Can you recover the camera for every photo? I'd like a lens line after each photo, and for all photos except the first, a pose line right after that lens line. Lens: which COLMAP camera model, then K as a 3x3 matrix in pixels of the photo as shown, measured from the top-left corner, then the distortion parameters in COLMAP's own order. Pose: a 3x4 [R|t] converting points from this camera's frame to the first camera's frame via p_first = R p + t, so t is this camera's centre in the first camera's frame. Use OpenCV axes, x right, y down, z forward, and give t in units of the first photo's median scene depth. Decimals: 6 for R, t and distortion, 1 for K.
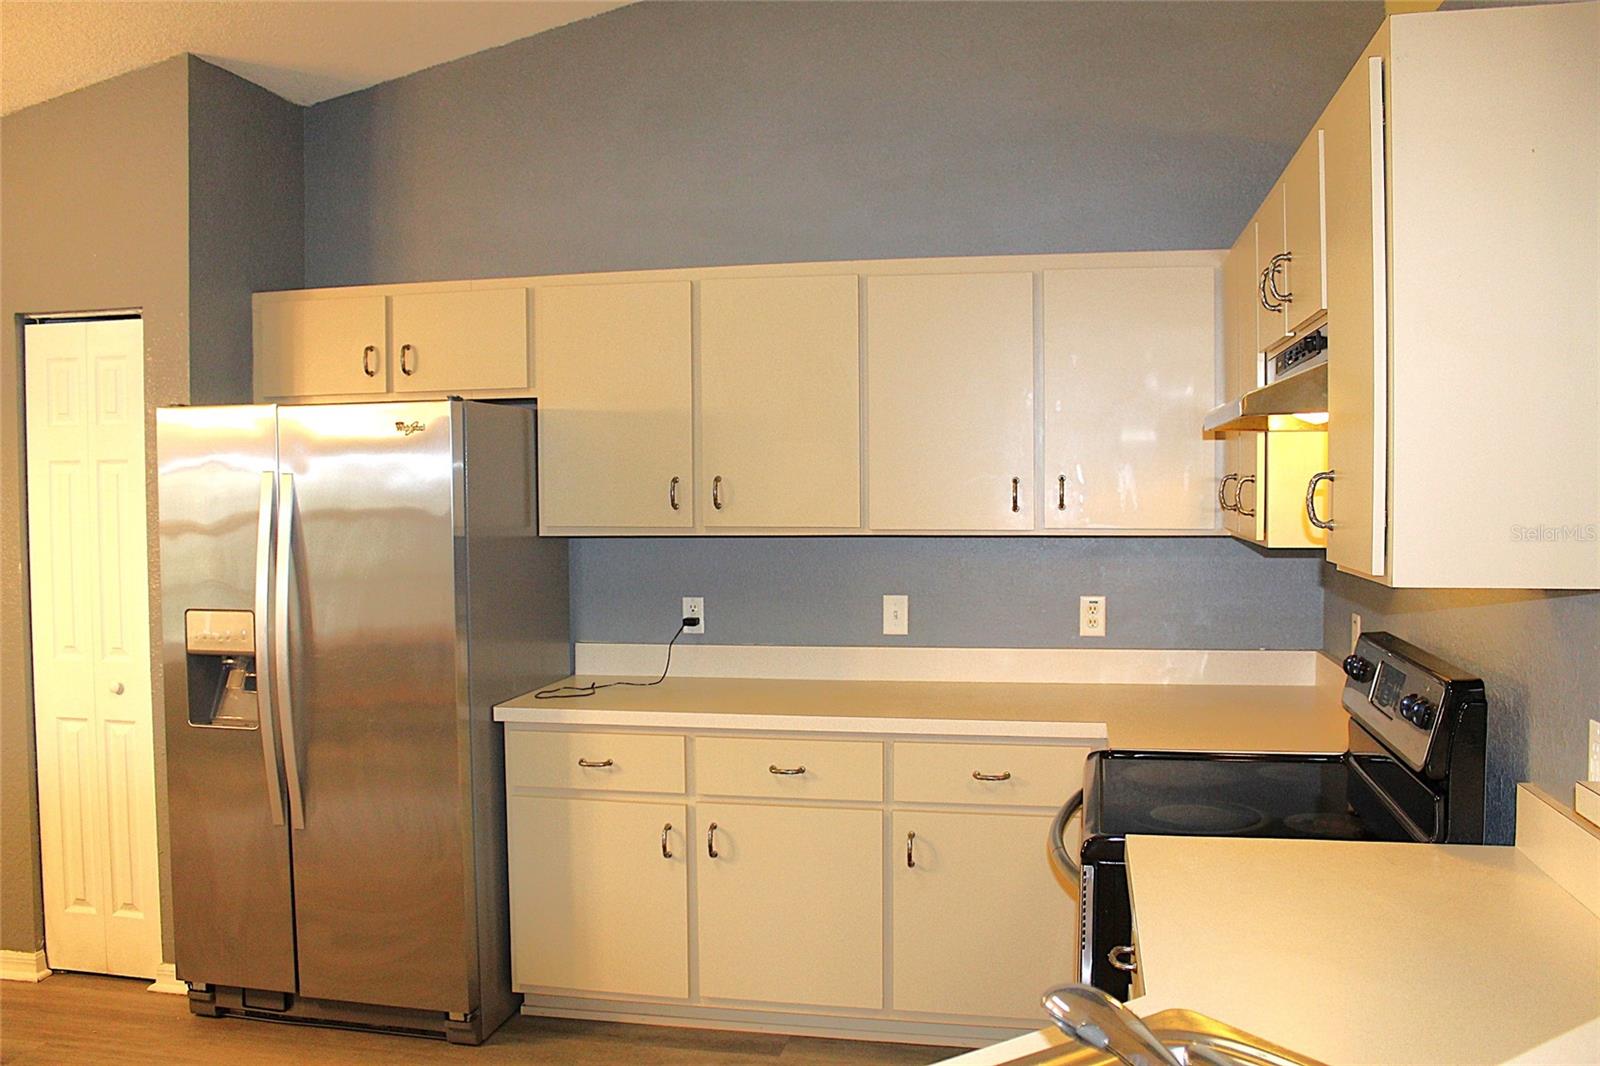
lens RADIAL K [[1319.2, 0, 800.0], [0, 1319.2, 533.0], [0, 0, 1]] dist [-0.163032, 0.142943]
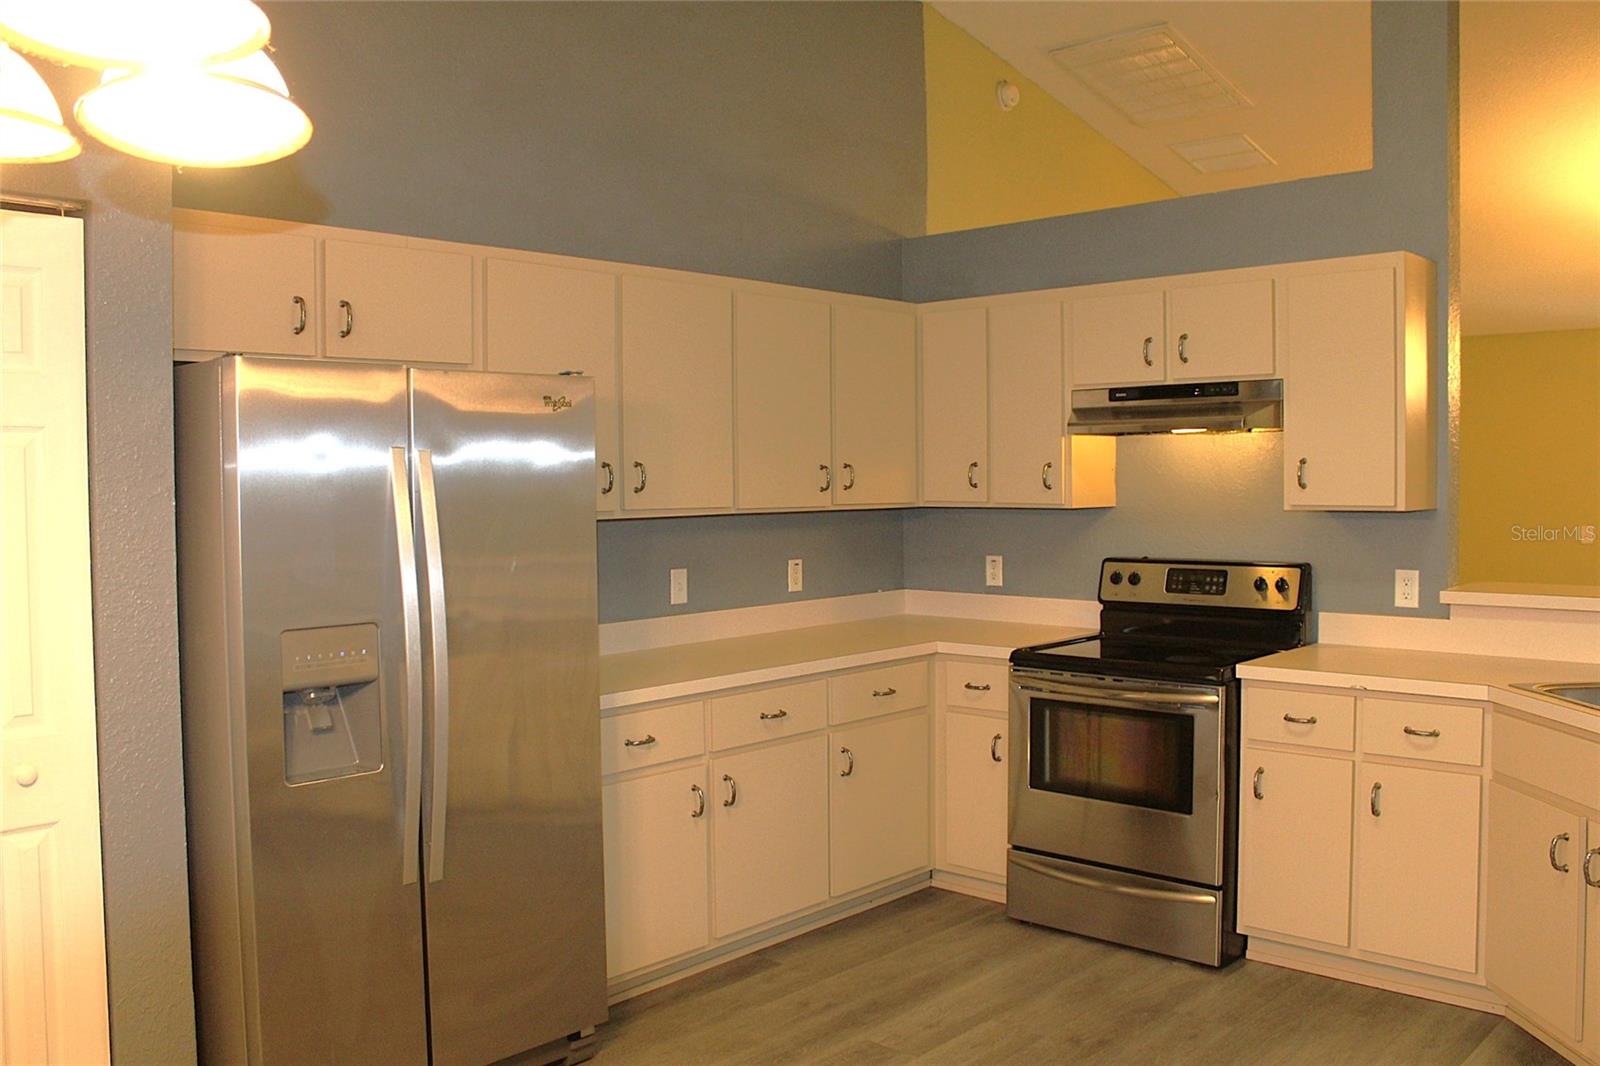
lens RADIAL K [[1319.2, 0, 800.0], [0, 1319.2, 533.0], [0, 0, 1]] dist [-0.163032, 0.142943]
pose [[0.524976, -0.031877, 0.850520, -0.953987], [0.035097, 0.999259, 0.015789, 0.001948], [-0.850393, 0.021562, 0.525706, 0.354633]]
